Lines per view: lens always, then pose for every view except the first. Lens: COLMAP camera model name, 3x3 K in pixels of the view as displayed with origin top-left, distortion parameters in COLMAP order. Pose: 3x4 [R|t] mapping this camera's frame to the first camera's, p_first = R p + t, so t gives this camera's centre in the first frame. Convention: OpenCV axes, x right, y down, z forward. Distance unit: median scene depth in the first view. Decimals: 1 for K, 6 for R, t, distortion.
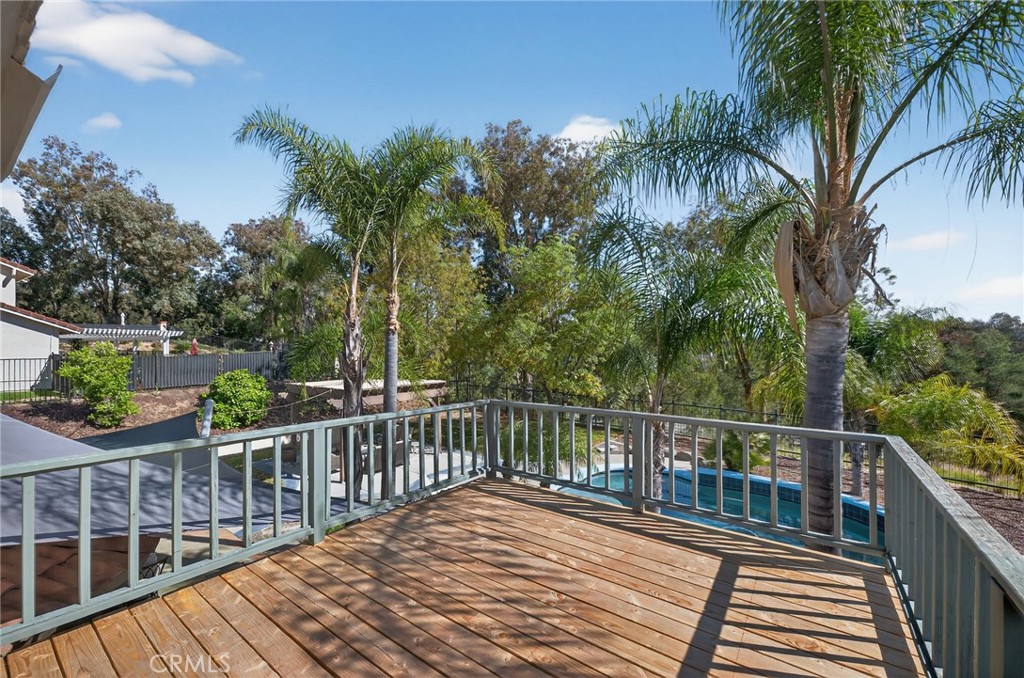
lens RADIAL K [[412.1, 0, 510.9], [0, 412.1, 342.2], [0, 0, 1]] dist [-0.000049, 0.000322]
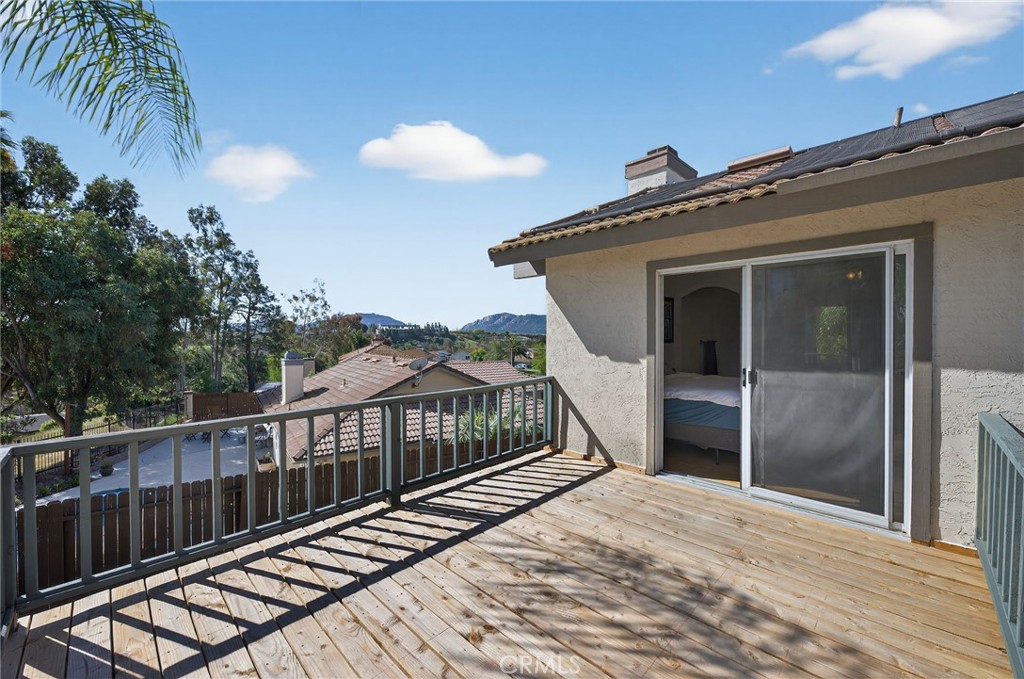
lens RADIAL K [[412.1, 0, 510.9], [0, 412.1, 342.7], [0, 0, 1]] dist [-0.000049, 0.000322]
pose [[-0.988198, -0.000092, 0.153181, -0.064692], [0.001044, 0.999973, 0.007336, 0.030818], [-0.153177, 0.007409, -0.988171, 1.315765]]
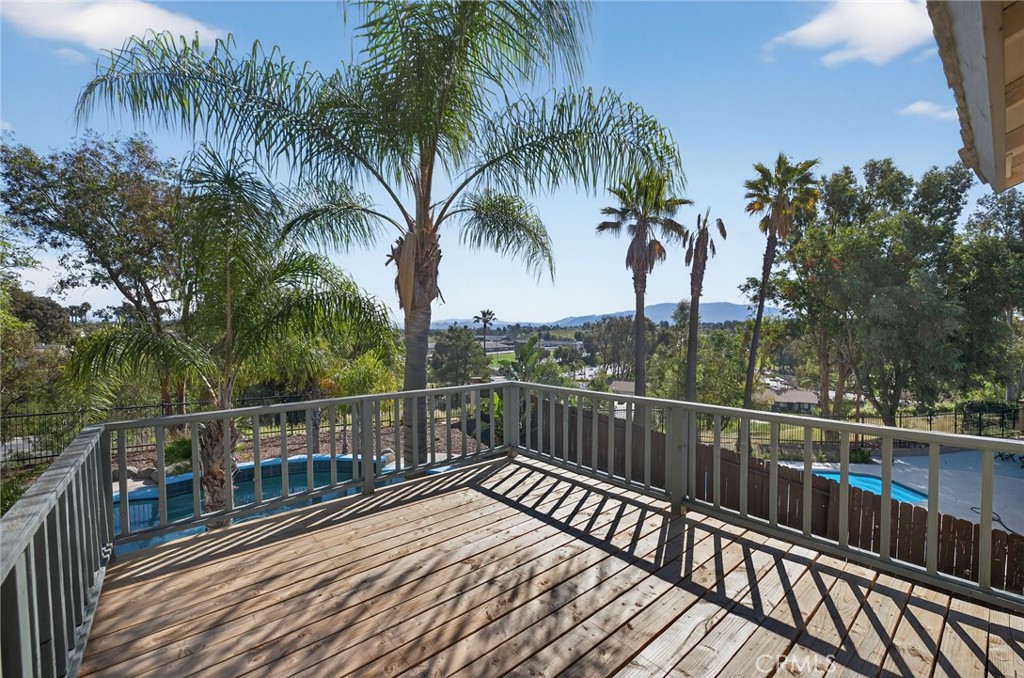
lens RADIAL K [[412.1, 0, 510.9], [0, 412.1, 342.2], [0, 0, 1]] dist [-0.000049, 0.000322]
pose [[0.241270, -0.024531, 0.970148, -0.656657], [-0.007487, 0.999604, 0.027138, 0.014278], [-0.970429, -0.013811, 0.240991, 0.485200]]
